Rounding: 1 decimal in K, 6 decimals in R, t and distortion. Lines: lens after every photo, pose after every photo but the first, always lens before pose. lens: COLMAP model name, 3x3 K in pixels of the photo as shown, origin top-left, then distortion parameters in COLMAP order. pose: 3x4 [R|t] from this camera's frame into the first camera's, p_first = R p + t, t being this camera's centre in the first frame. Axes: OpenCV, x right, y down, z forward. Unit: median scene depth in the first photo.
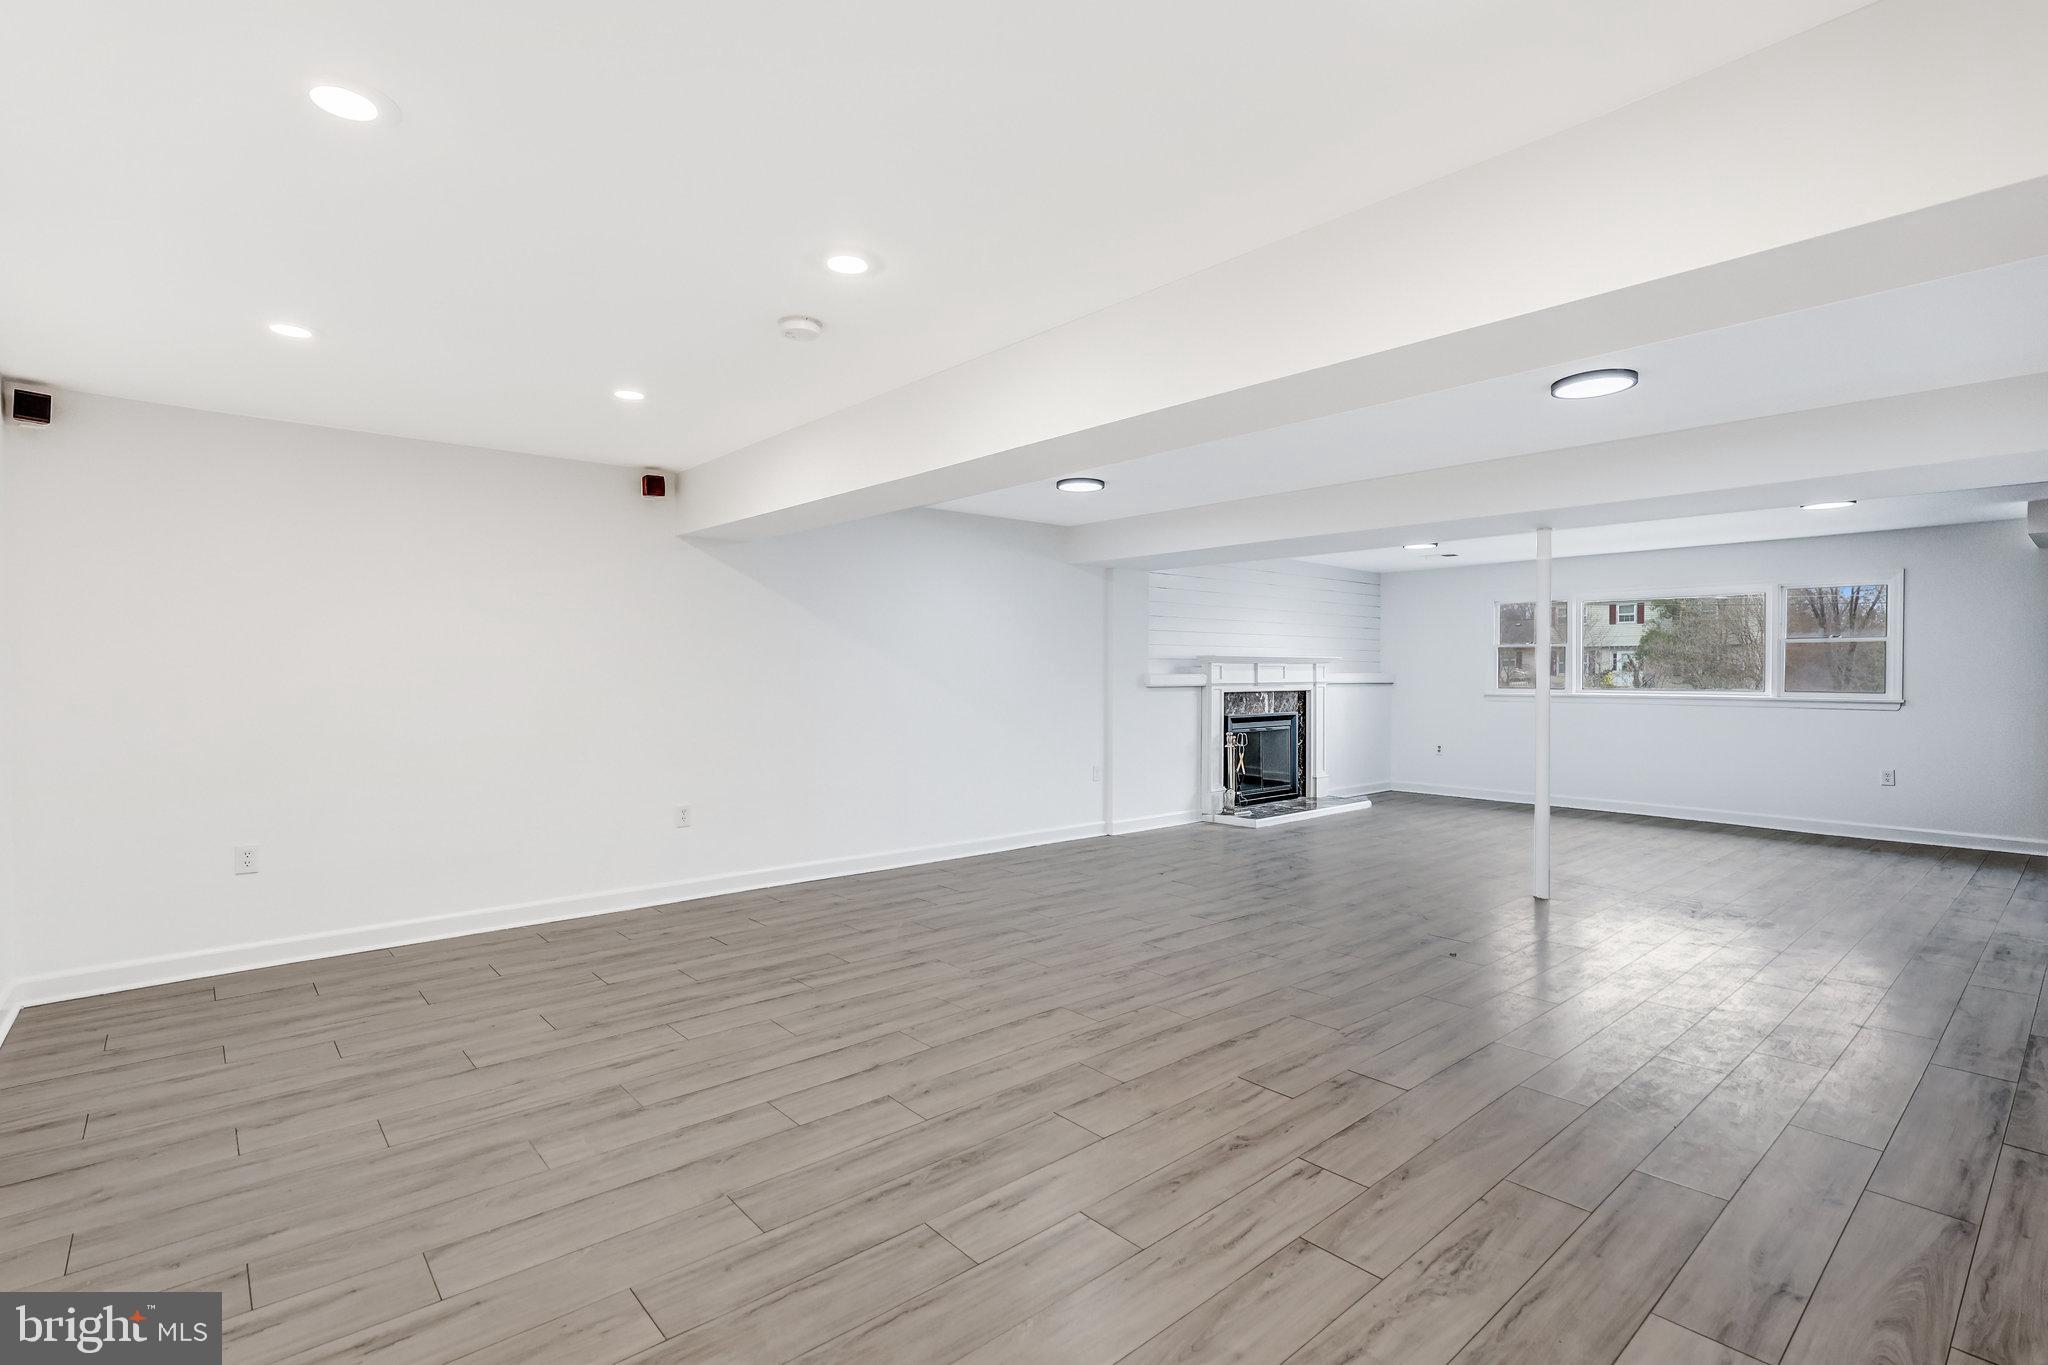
lens RADIAL K [[974.2, 0, 1002.4], [0, 974.2, 698.0], [0, 0, 1]] dist [-0.009636, 0.008348]
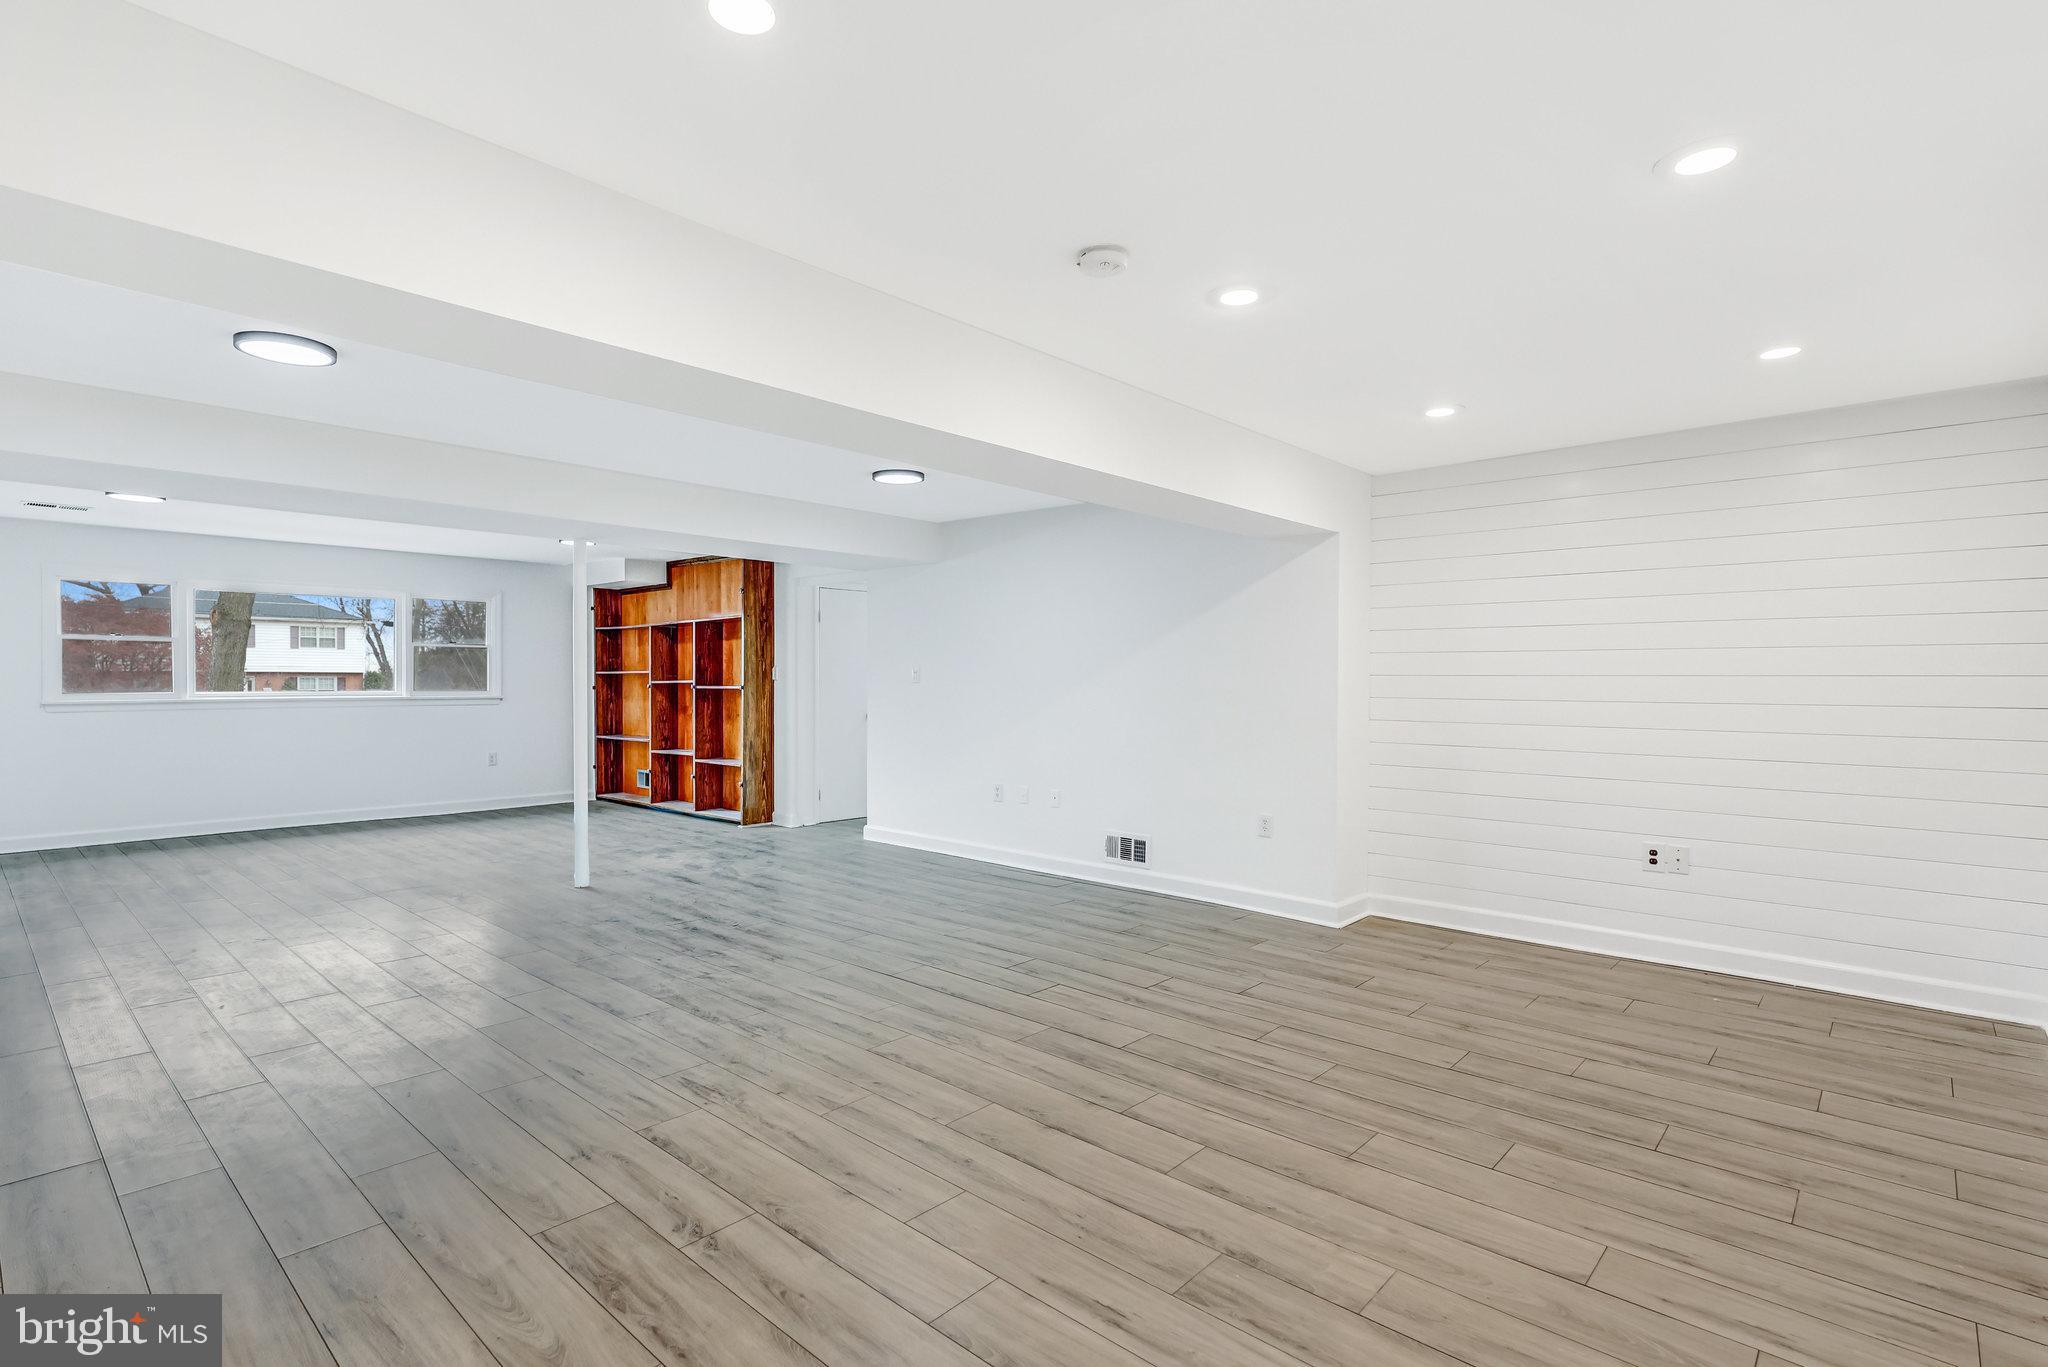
lens RADIAL K [[974.2, 0, 1061.2], [0, 974.2, 681.0], [0, 0, 1]] dist [-0.009636, 0.008348]
pose [[-0.149925, -0.007007, 0.988673, -0.737886], [0.022866, 0.999683, 0.010552, -0.022673], [-0.988433, 0.024189, -0.149717, 0.827741]]
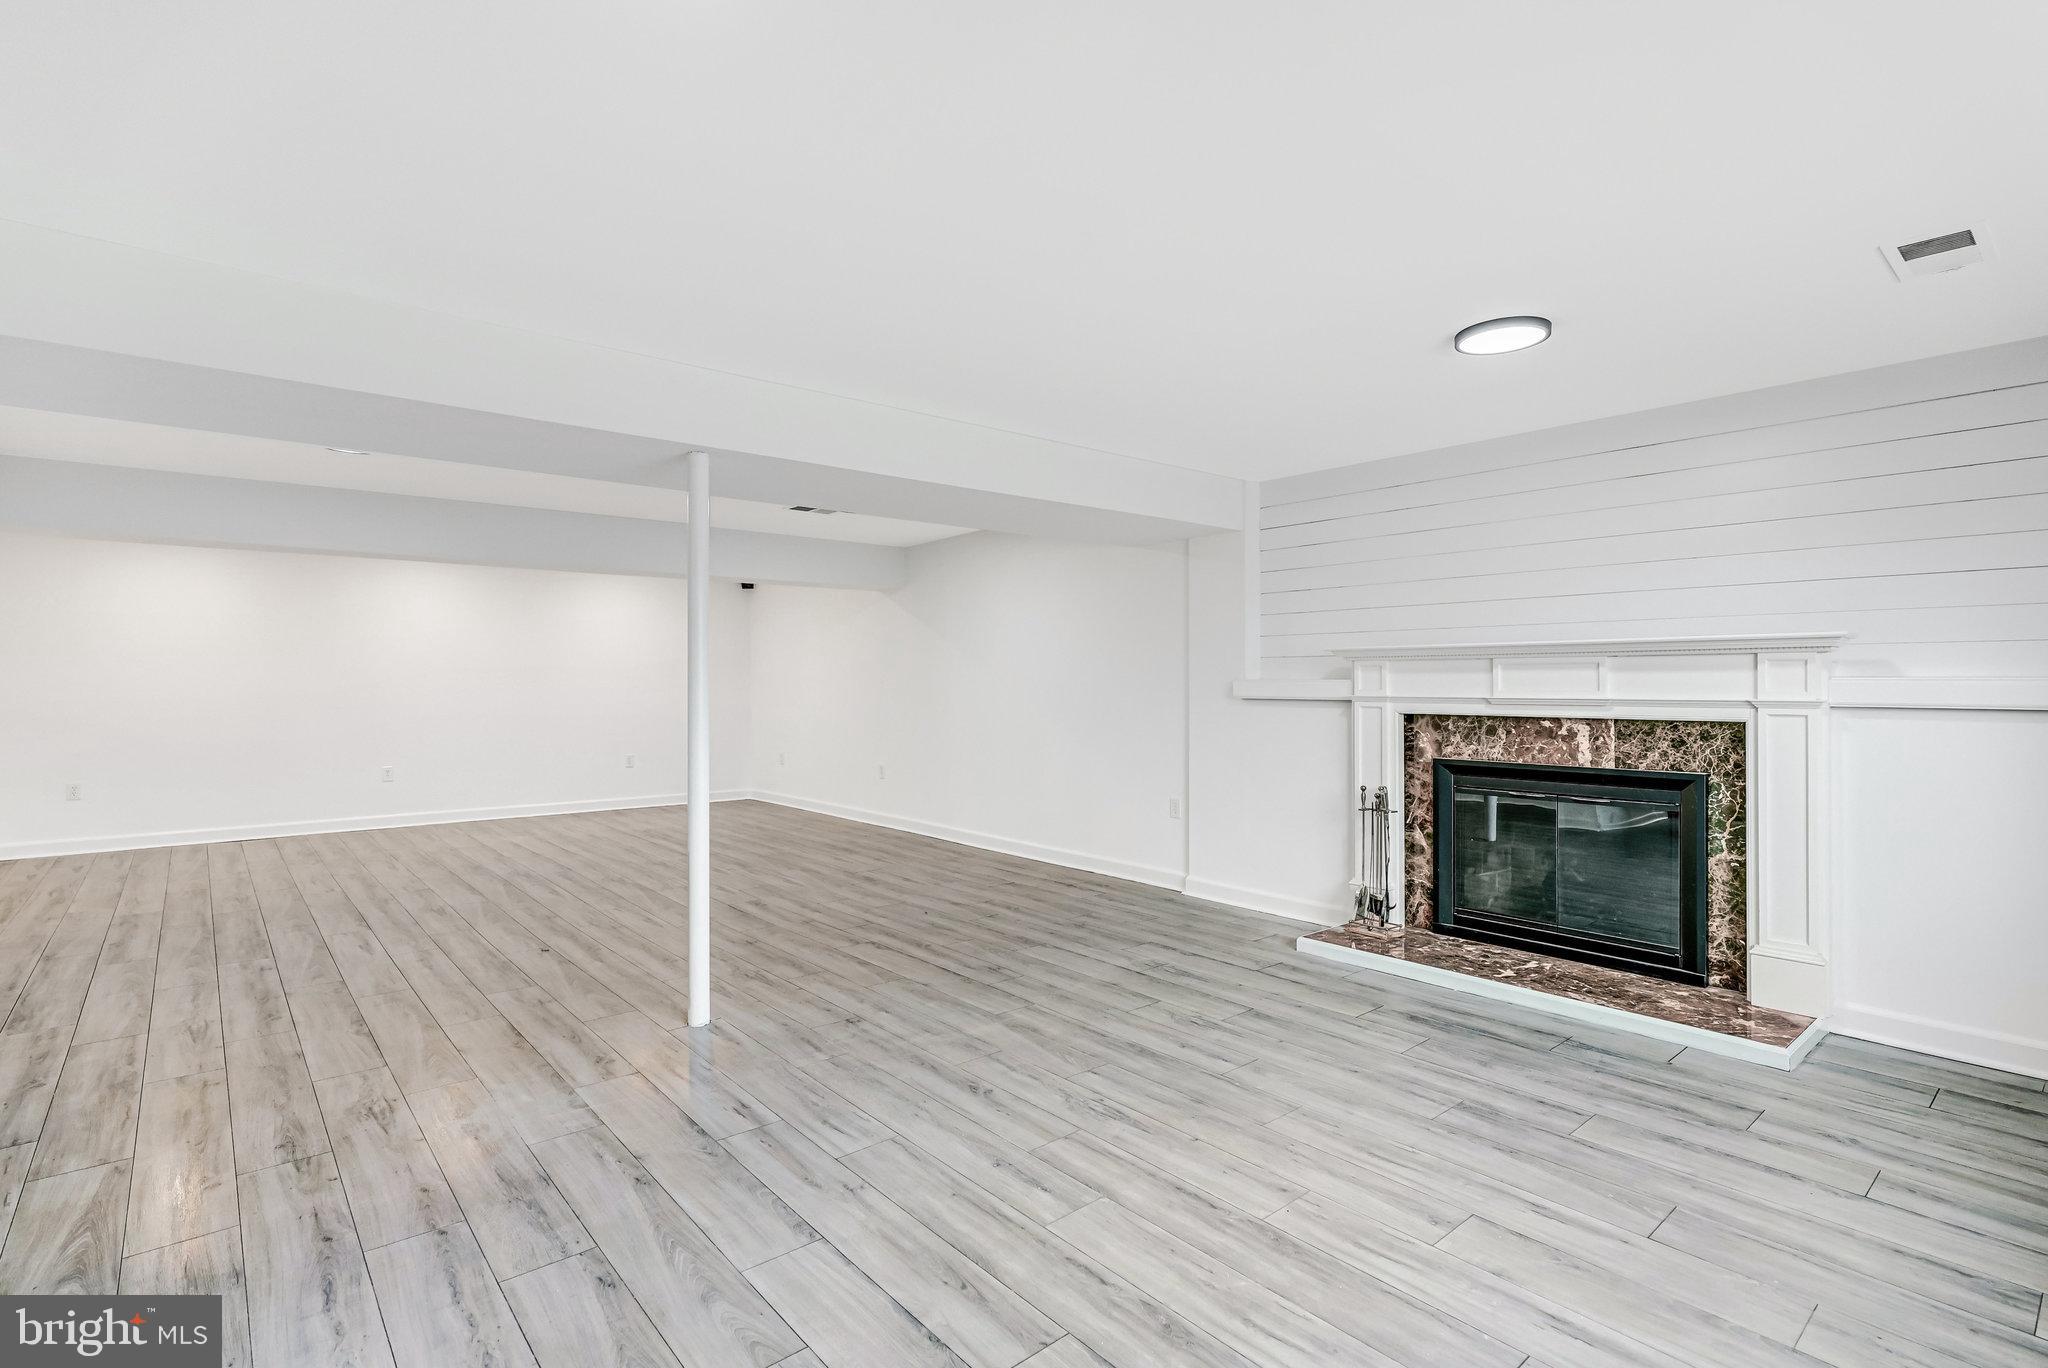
lens RADIAL K [[974.2, 0, 1014.0], [0, 974.2, 678.1], [0, 0, 1]] dist [-0.009636, 0.008348]
pose [[-0.011934, -0.001440, -0.999928, 1.585743], [-0.027302, 0.999627, -0.001114, -0.038809], [0.999556, 0.027287, -0.011969, 1.602803]]
